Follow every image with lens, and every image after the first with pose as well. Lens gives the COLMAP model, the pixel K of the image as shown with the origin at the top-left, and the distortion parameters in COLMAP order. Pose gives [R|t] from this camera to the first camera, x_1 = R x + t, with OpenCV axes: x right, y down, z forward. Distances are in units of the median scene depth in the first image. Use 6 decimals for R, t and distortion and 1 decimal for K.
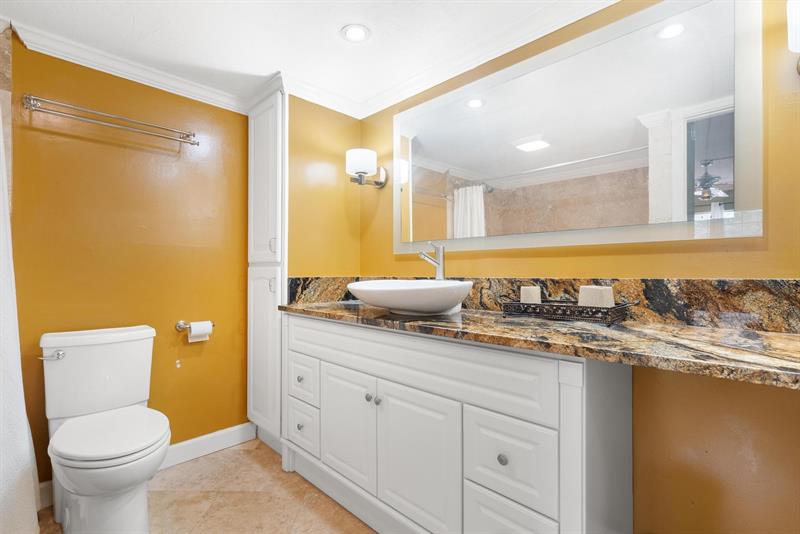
lens RADIAL K [[368.6, 0, 399.9], [0, 368.6, 268.6], [0, 0, 1]] dist [0.000841, 0.003063]
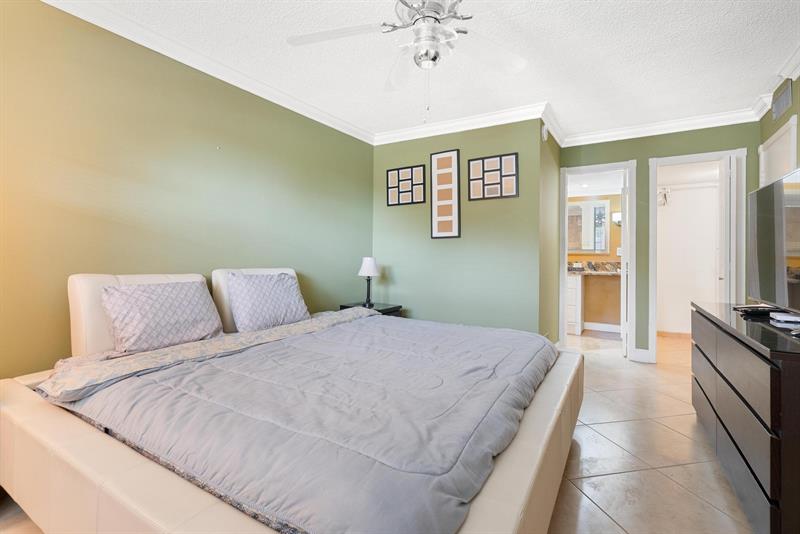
lens RADIAL K [[368.6, 0, 399.4], [0, 368.6, 262.8], [0, 0, 1]] dist [0.000841, 0.003063]
pose [[0.238436, 0.007052, -0.971133, 4.417284], [0.005013, 0.999951, 0.008492, -0.006522], [0.971145, -0.006894, 0.238389, -2.241203]]
